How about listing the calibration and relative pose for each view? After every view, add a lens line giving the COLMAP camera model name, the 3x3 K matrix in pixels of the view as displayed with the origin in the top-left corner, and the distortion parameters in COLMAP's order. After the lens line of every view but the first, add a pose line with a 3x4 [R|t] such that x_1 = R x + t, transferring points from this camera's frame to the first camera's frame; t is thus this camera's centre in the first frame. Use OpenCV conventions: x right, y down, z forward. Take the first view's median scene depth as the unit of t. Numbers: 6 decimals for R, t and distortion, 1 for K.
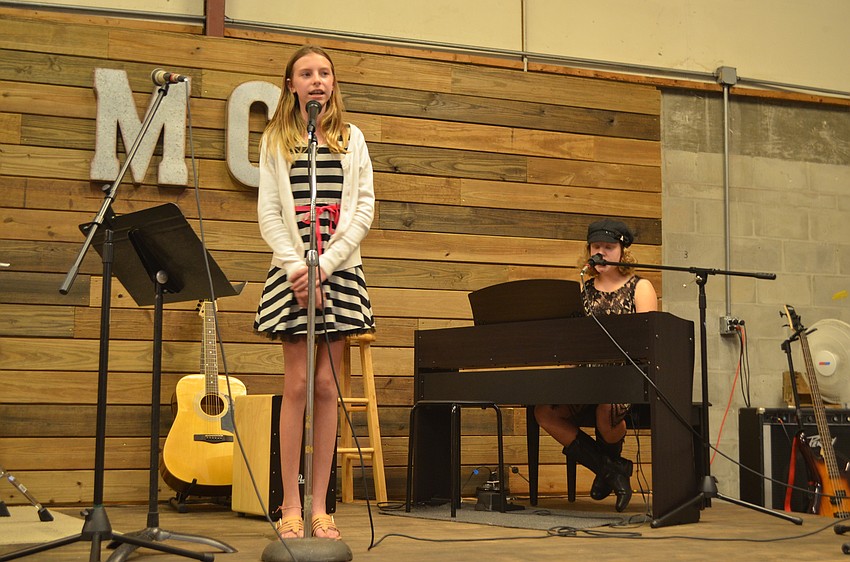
lens RADIAL K [[1091.3, 0, 434.2], [0, 1091.3, 294.5], [0, 0, 1]] dist [-0.044017, 0.022699]
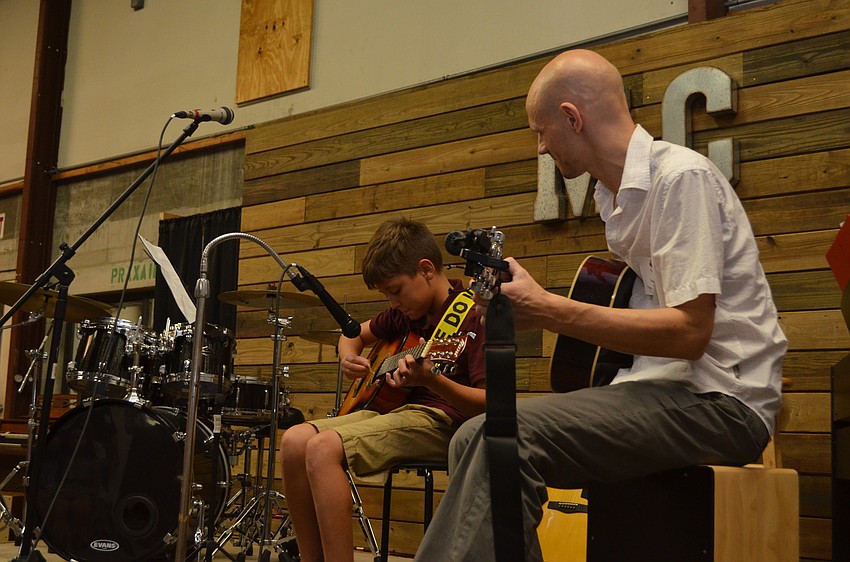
lens RADIAL K [[1091.3, 0, 434.2], [0, 1091.3, 294.5], [0, 0, 1]] dist [-0.044017, 0.022699]
pose [[0.537804, -0.100275, -0.837085, 0.368754], [0.056380, 0.994956, -0.082965, 0.026444], [0.841183, -0.002576, 0.540745, 0.367345]]
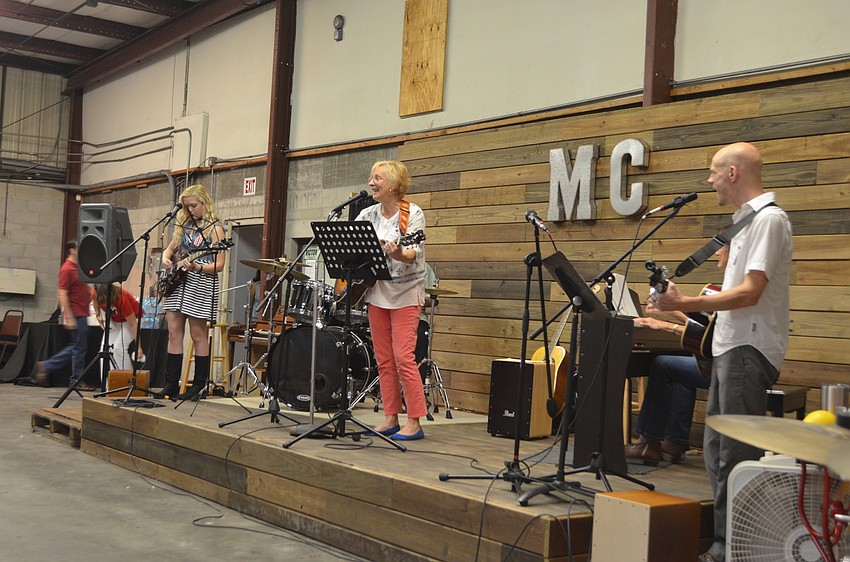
lens RADIAL K [[1091.3, 0, 434.2], [0, 1091.3, 294.5], [0, 0, 1]] dist [-0.044017, 0.022699]
pose [[0.339499, -0.003132, -0.940601, 0.995852], [0.045244, 0.998891, 0.013004, -0.023558], [0.939518, -0.046971, 0.339264, 0.260583]]
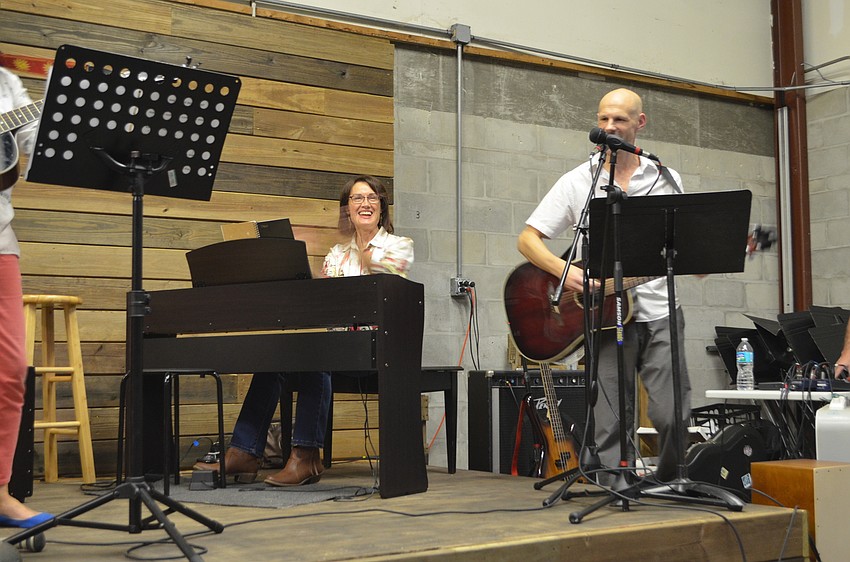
lens RADIAL K [[1091.3, 0, 434.2], [0, 1091.3, 294.5], [0, 0, 1]] dist [-0.044017, 0.022699]
pose [[0.971267, 0.001810, 0.237985, 0.013440], [-0.010923, 0.999256, 0.036977, -0.001580], [-0.237741, -0.038514, 0.970565, 0.045429]]
